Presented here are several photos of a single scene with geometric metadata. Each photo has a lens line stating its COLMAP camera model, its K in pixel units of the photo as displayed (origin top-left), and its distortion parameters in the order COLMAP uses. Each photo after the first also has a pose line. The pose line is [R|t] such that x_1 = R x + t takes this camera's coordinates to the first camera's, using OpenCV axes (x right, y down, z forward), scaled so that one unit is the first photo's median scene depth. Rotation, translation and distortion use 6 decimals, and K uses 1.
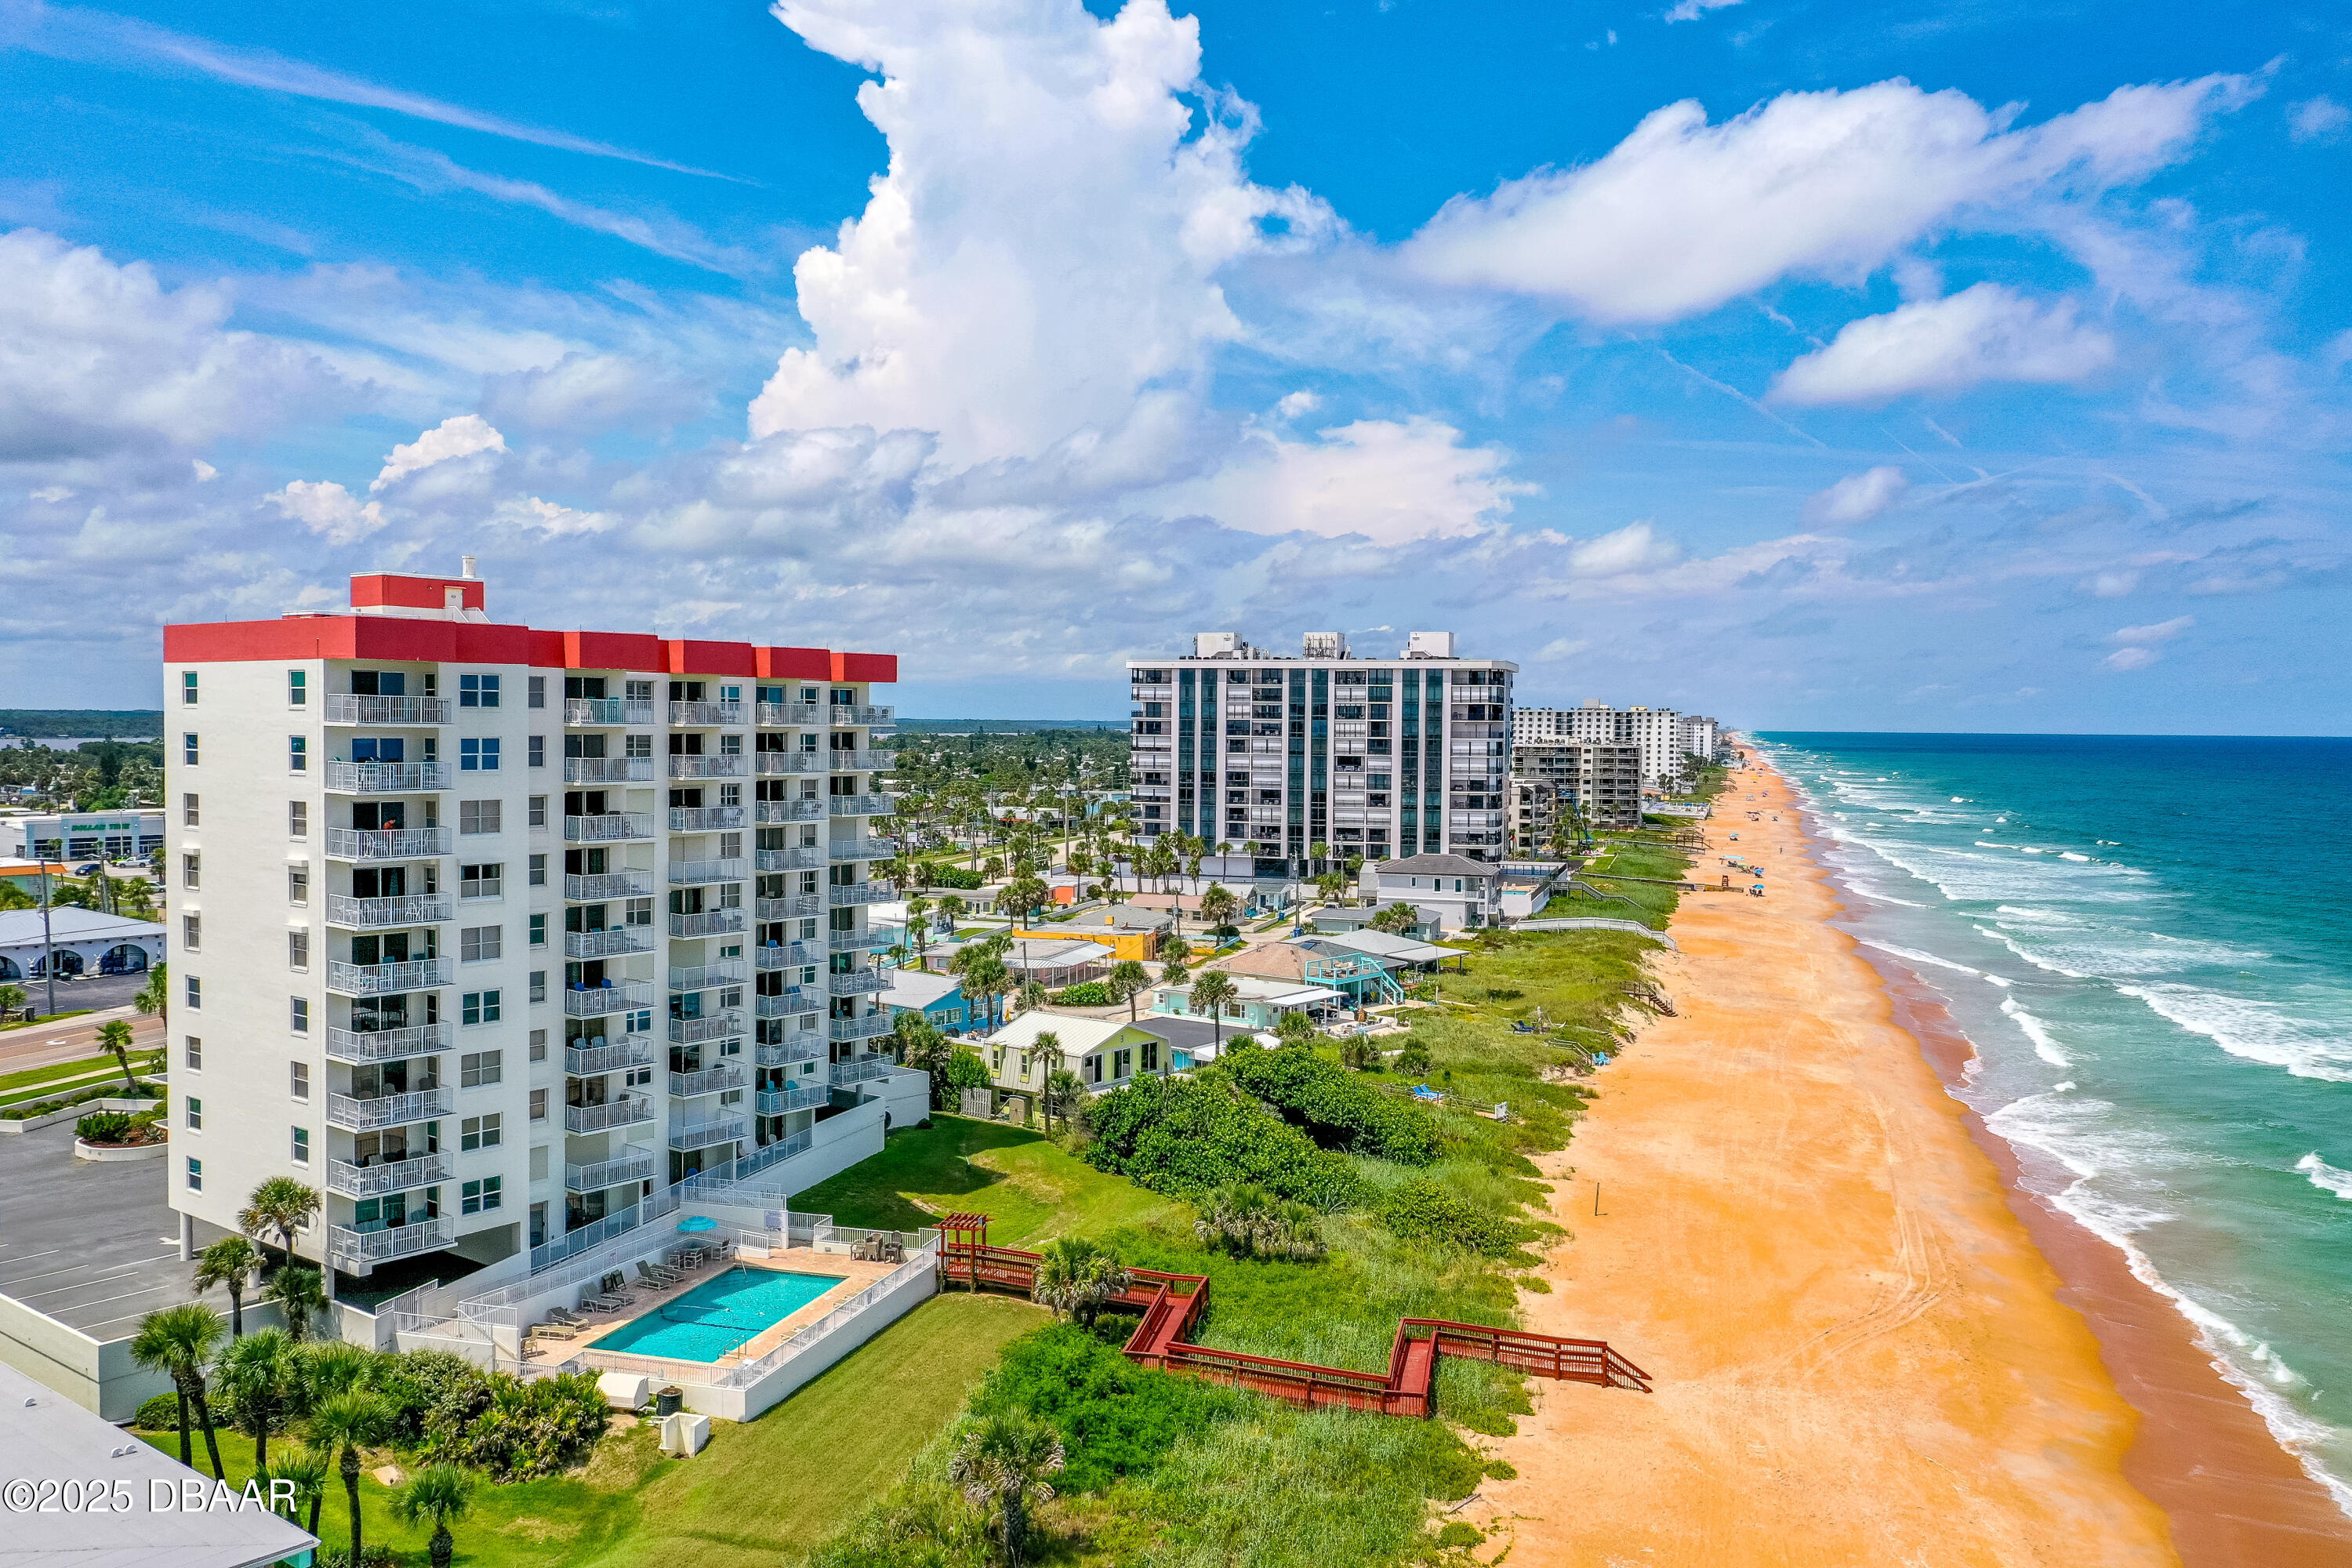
lens RADIAL K [[1847.5, 0, 1176.0], [0, 1847.5, 784.0], [0, 0, 1]] dist [0.017148, 0.000506]
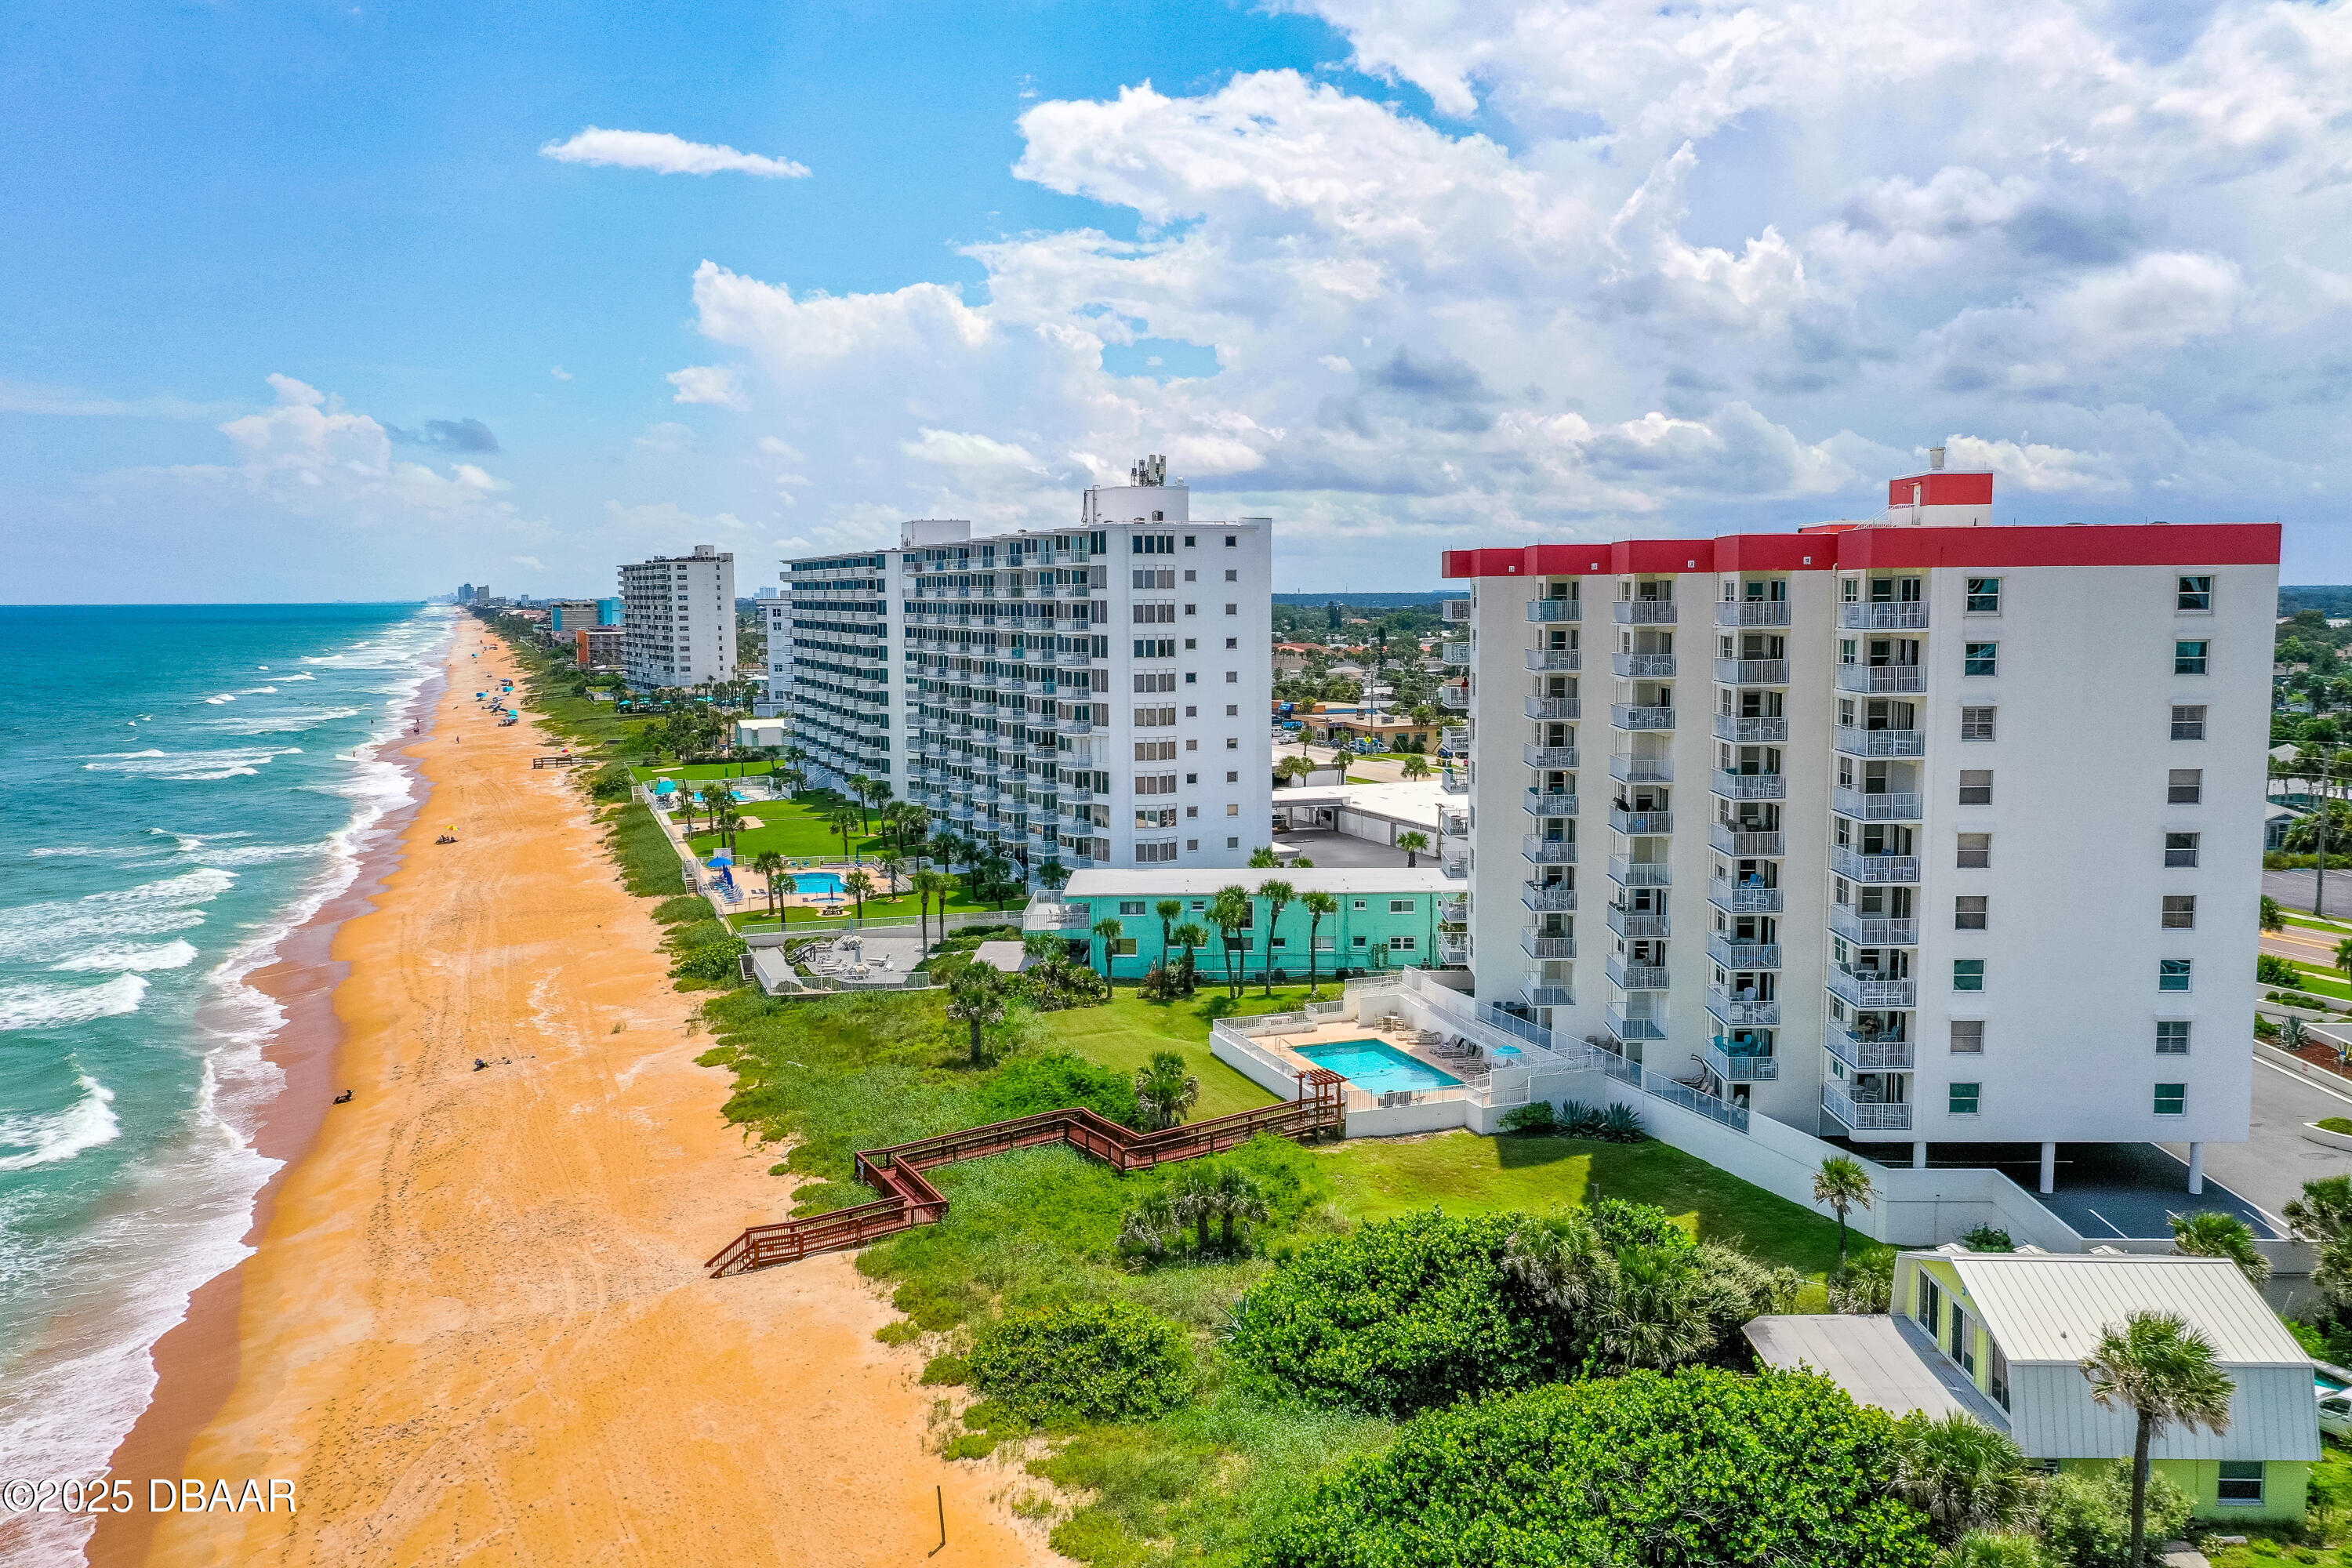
lens RADIAL K [[1847.5, 0, 1176.0], [0, 1847.5, 784.0], [0, 0, 1]] dist [0.017148, 0.000506]
pose [[-0.792263, 0.056589, -0.607550, 0.469876], [-0.032126, 0.990441, 0.134145, -0.062023], [0.609333, 0.125796, -0.782872, 1.375775]]
